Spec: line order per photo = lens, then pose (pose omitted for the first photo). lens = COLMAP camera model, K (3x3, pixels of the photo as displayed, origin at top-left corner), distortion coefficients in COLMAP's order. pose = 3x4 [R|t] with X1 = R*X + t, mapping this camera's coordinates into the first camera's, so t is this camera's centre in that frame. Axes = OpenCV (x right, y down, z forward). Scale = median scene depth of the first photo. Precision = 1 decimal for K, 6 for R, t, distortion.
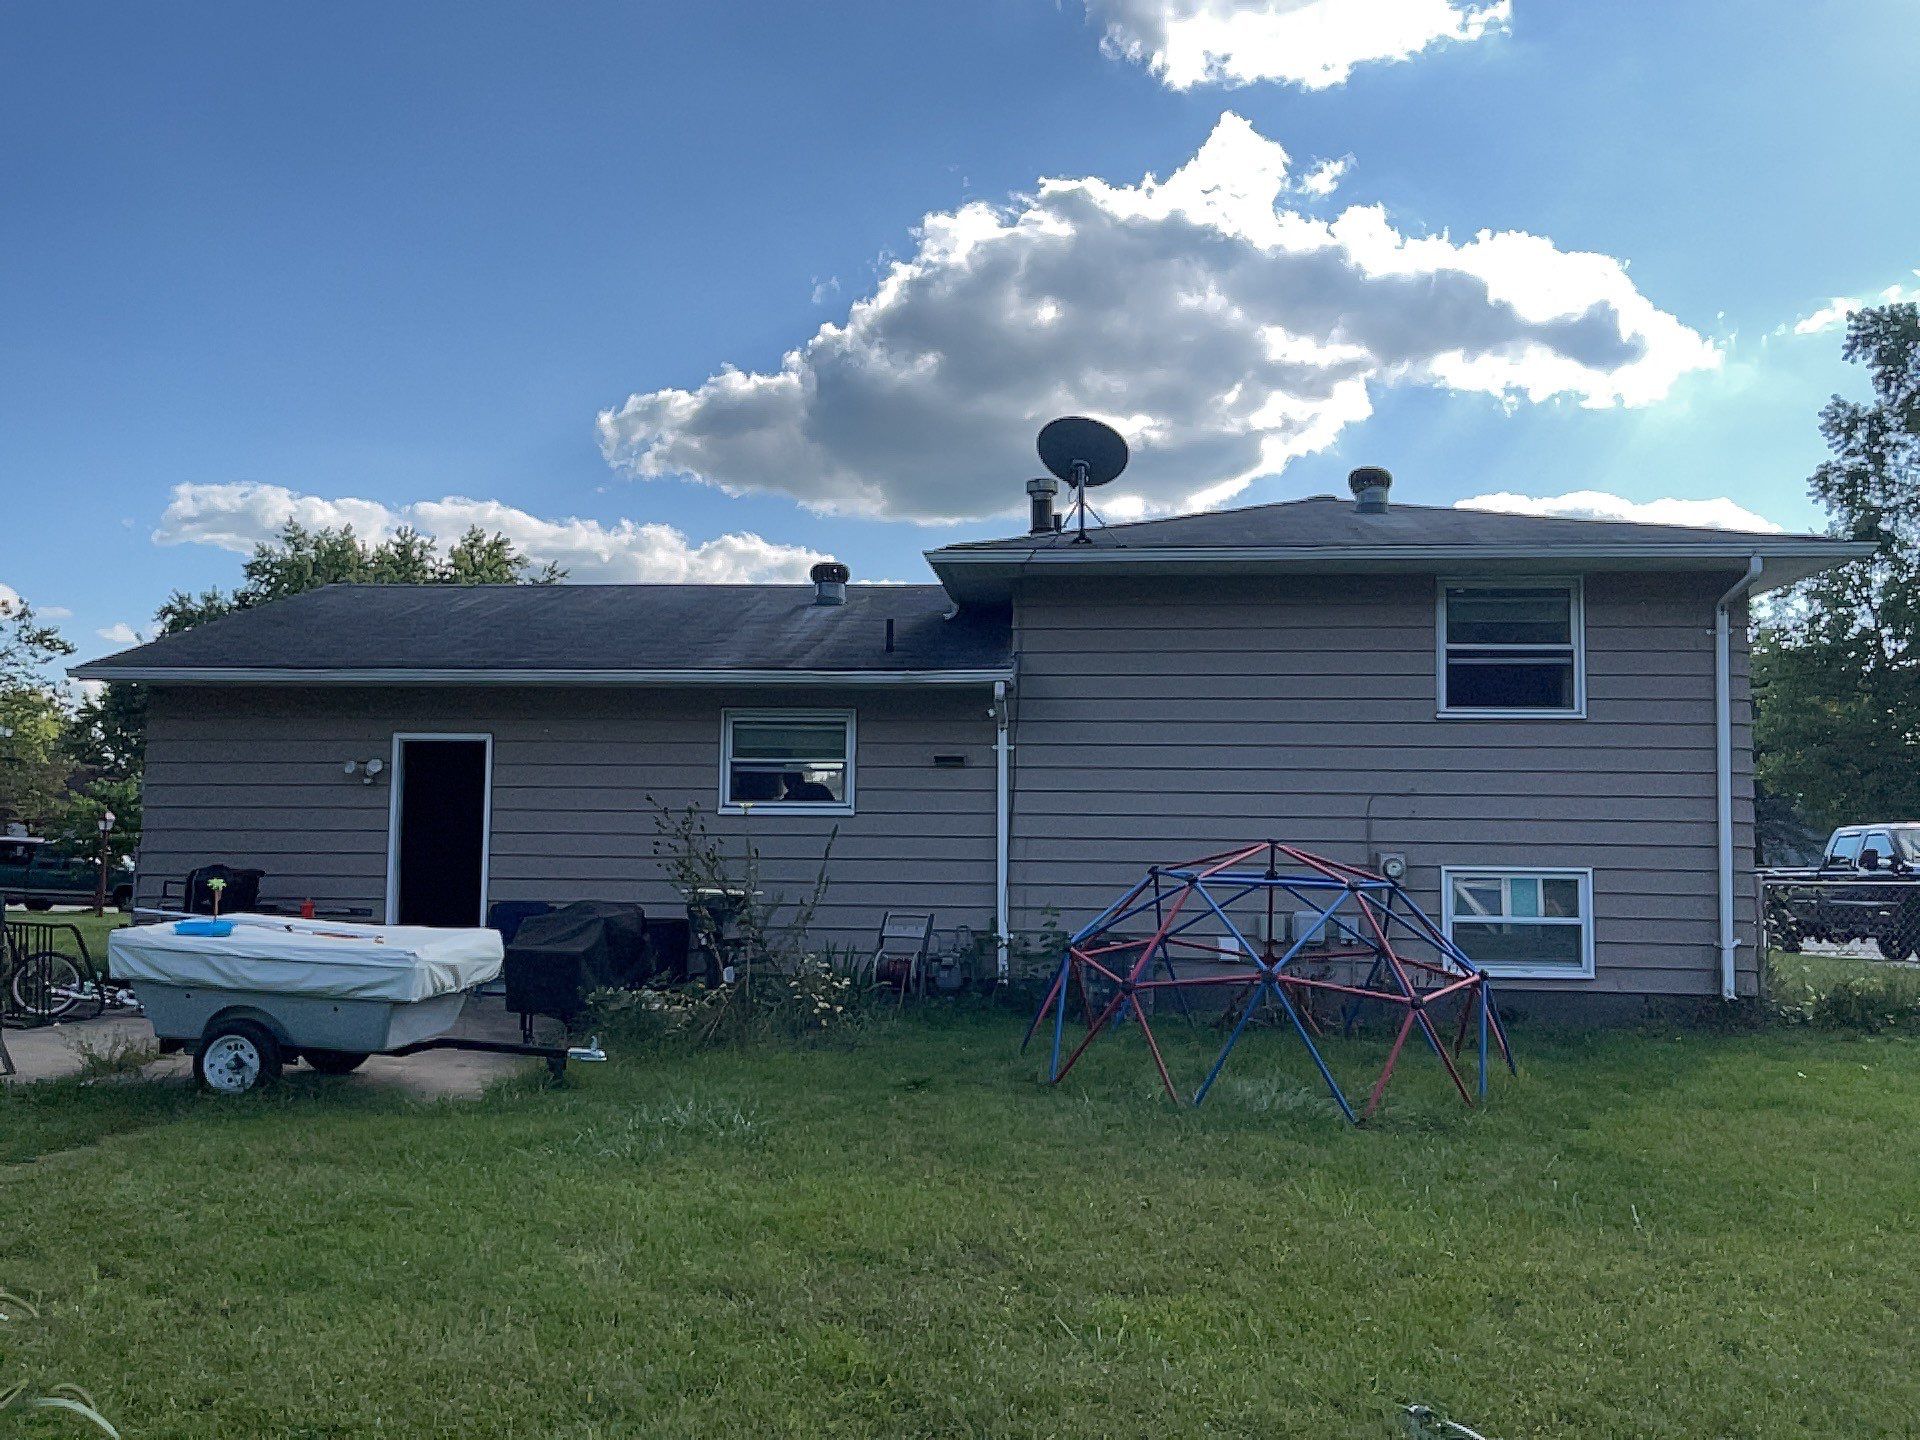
lens RADIAL K [[1530.4, 0, 967.3], [0, 1530.4, 730.1], [0, 0, 1]] dist [0.056880, -0.041541]
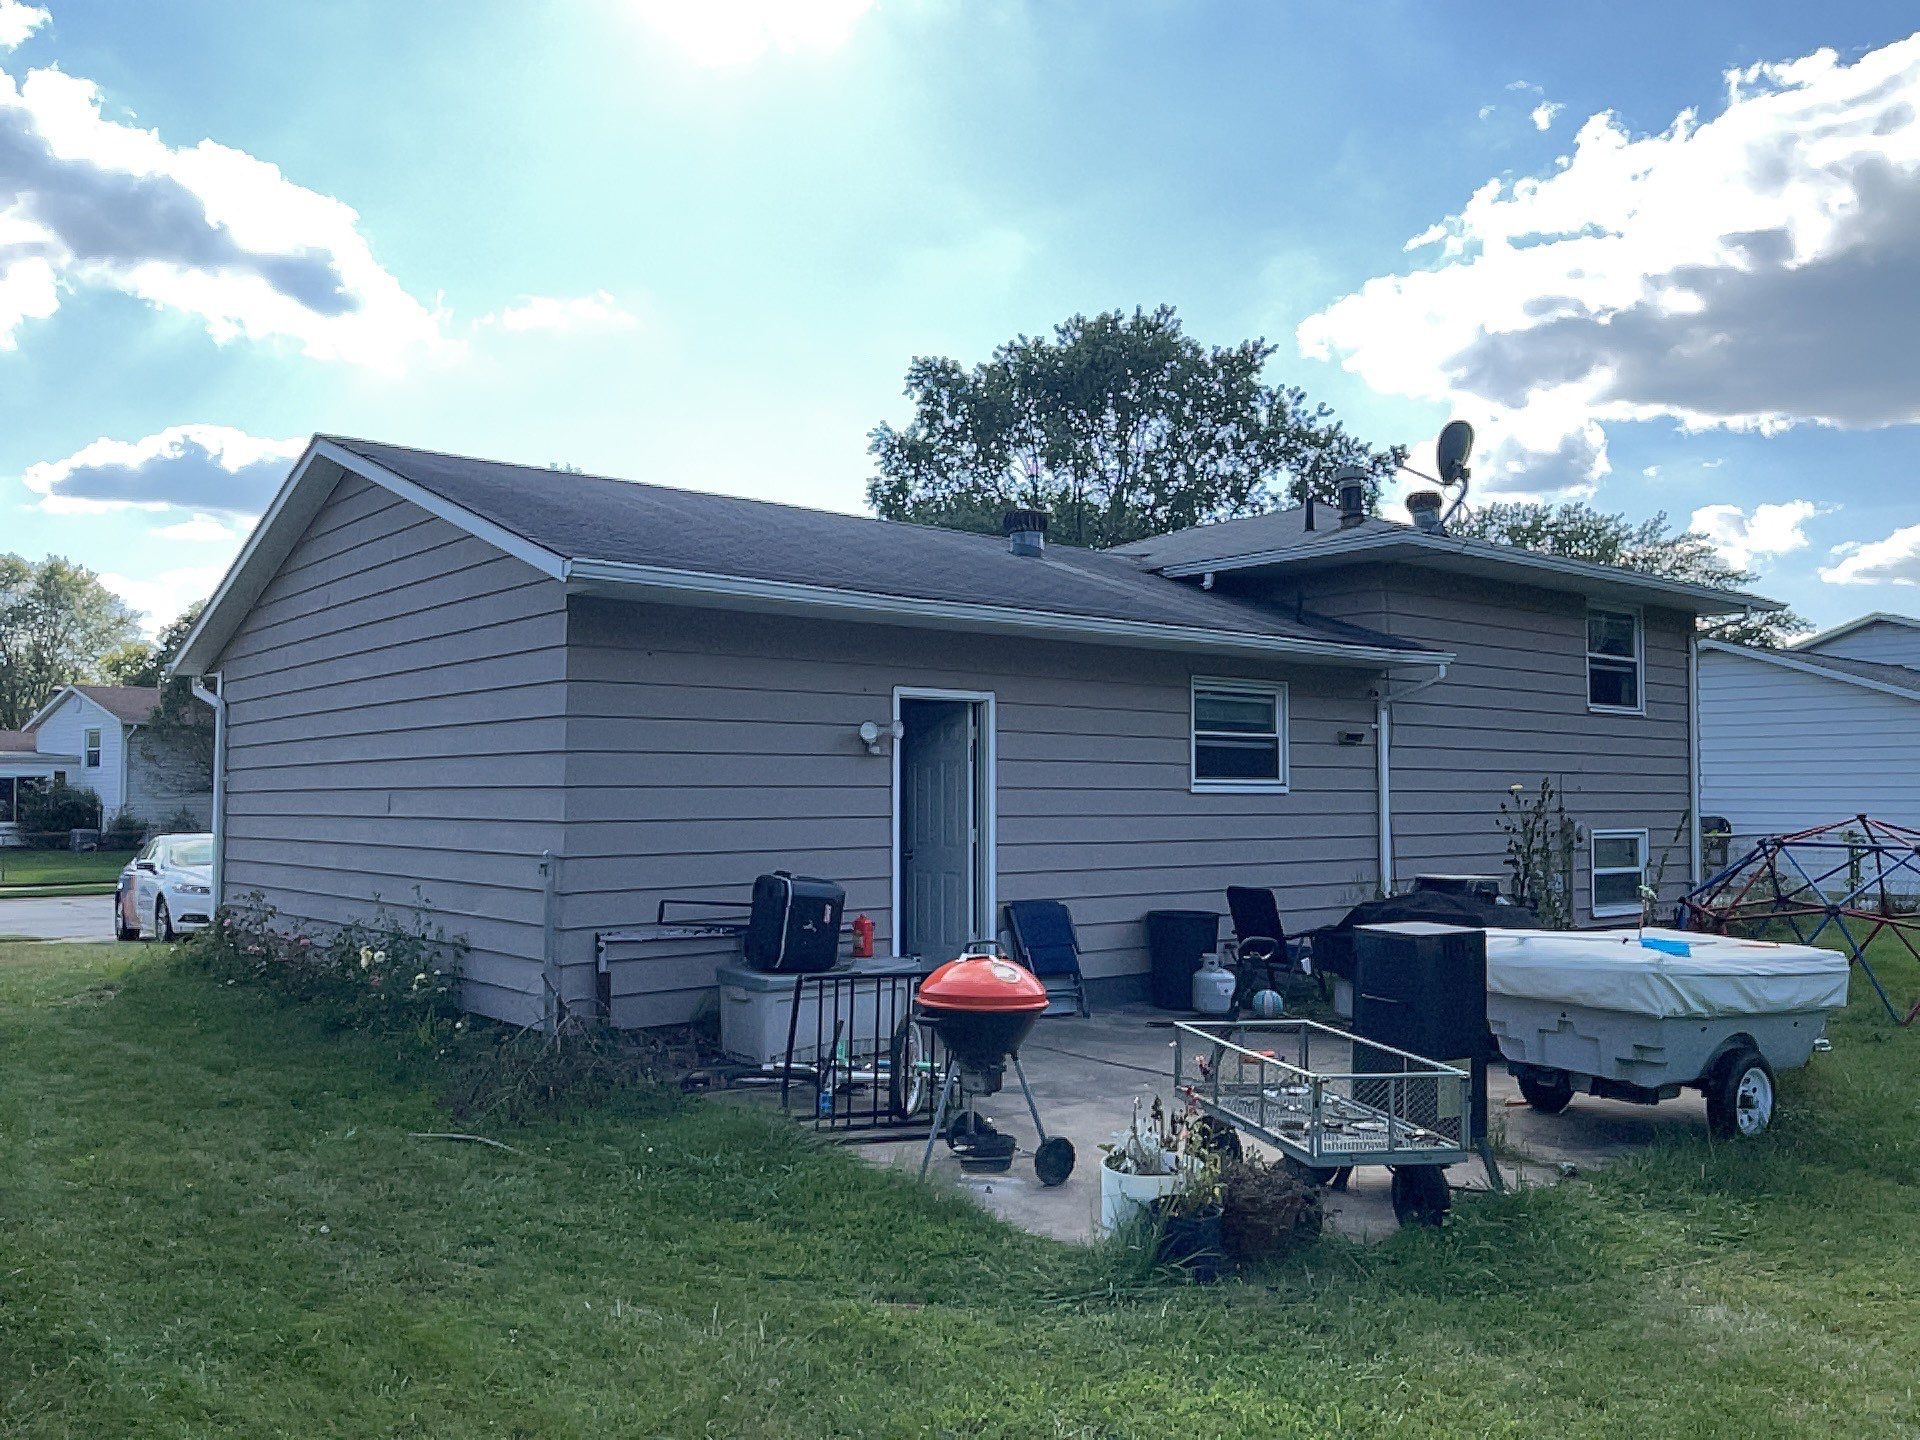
lens RADIAL K [[1530.4, 0, 958.8], [0, 1530.4, 718.2], [0, 0, 1]] dist [0.056880, -0.041541]
pose [[0.706437, 0.026132, 0.707293, -0.914028], [-0.042771, 0.999068, 0.005806, 0.011958], [-0.706482, -0.034353, 0.706897, 0.468393]]
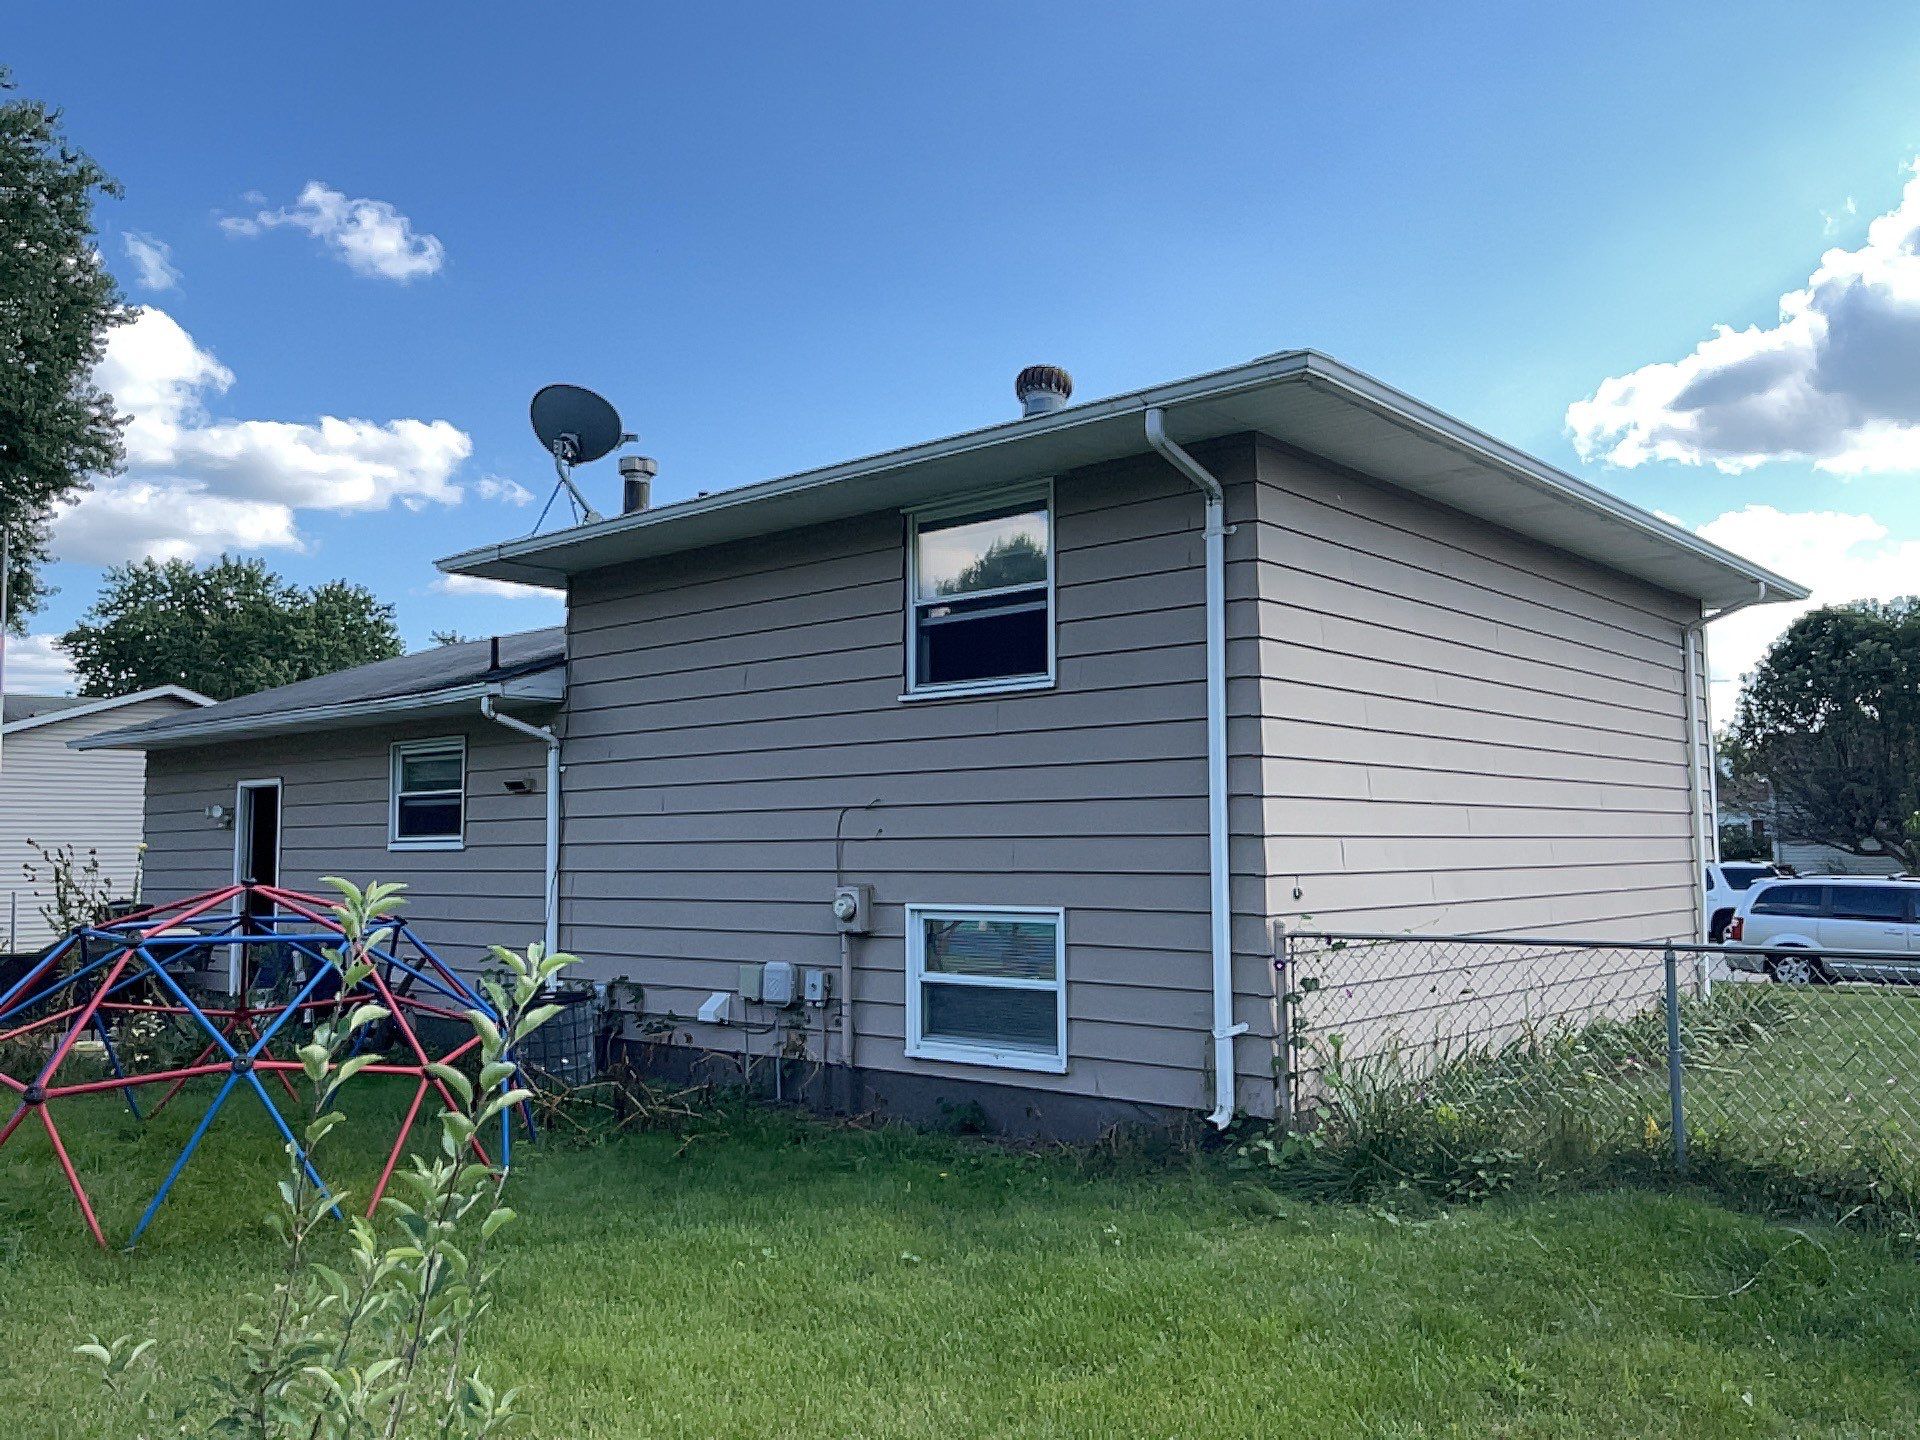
lens RADIAL K [[1530.4, 0, 952.3], [0, 1530.4, 716.7], [0, 0, 1]] dist [0.056880, -0.041541]
pose [[0.806536, -0.067824, -0.587282, 0.737749], [0.055946, 0.997696, -0.038389, 0.028065], [0.588532, -0.001894, 0.808471, 0.413672]]
